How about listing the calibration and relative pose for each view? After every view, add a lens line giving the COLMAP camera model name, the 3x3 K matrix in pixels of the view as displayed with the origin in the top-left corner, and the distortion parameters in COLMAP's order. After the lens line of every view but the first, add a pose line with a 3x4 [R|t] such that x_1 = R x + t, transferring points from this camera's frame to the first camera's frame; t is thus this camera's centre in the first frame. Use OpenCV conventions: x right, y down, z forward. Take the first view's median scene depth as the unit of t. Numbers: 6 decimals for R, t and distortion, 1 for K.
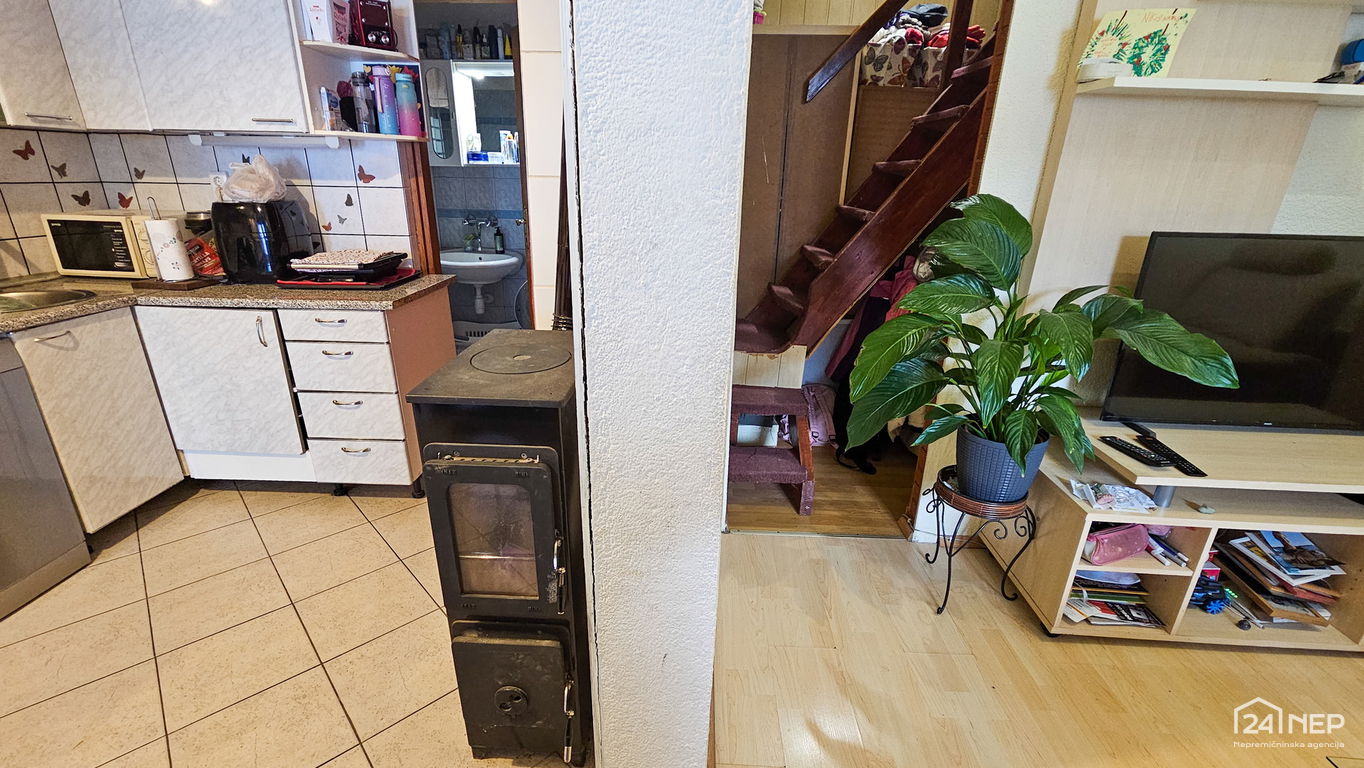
lens RADIAL K [[582.6, 0, 675.8], [0, 582.6, 391.2], [0, 0, 1]] dist [-0.002396, -0.000500]
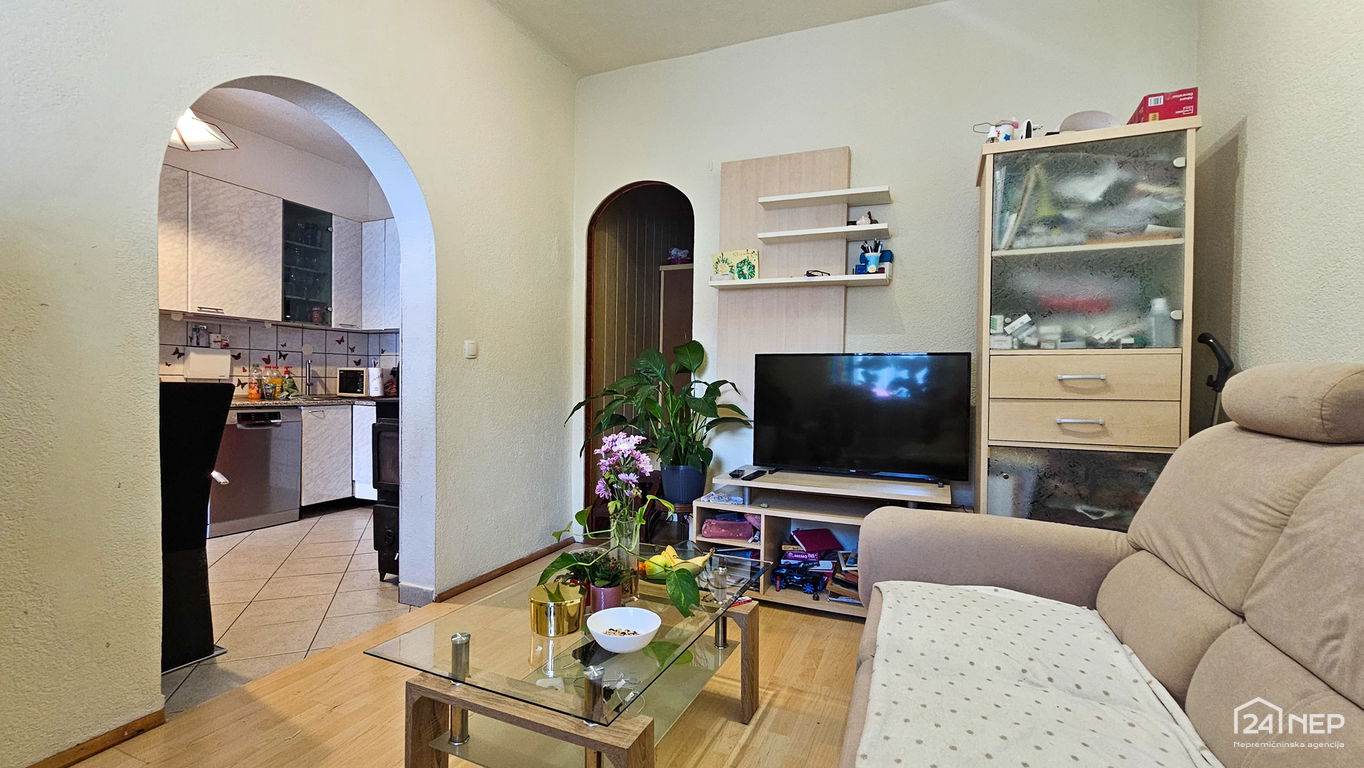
lens RADIAL K [[595.4, 0, 678.1], [0, 595.4, 394.9], [0, 0, 1]] dist [-0.001785, -0.000121]
pose [[0.931074, 0.004273, -0.364805, 0.910047], [-0.125515, 0.942643, -0.309304, 0.323022], [0.342560, 0.333774, 0.878207, -0.484548]]
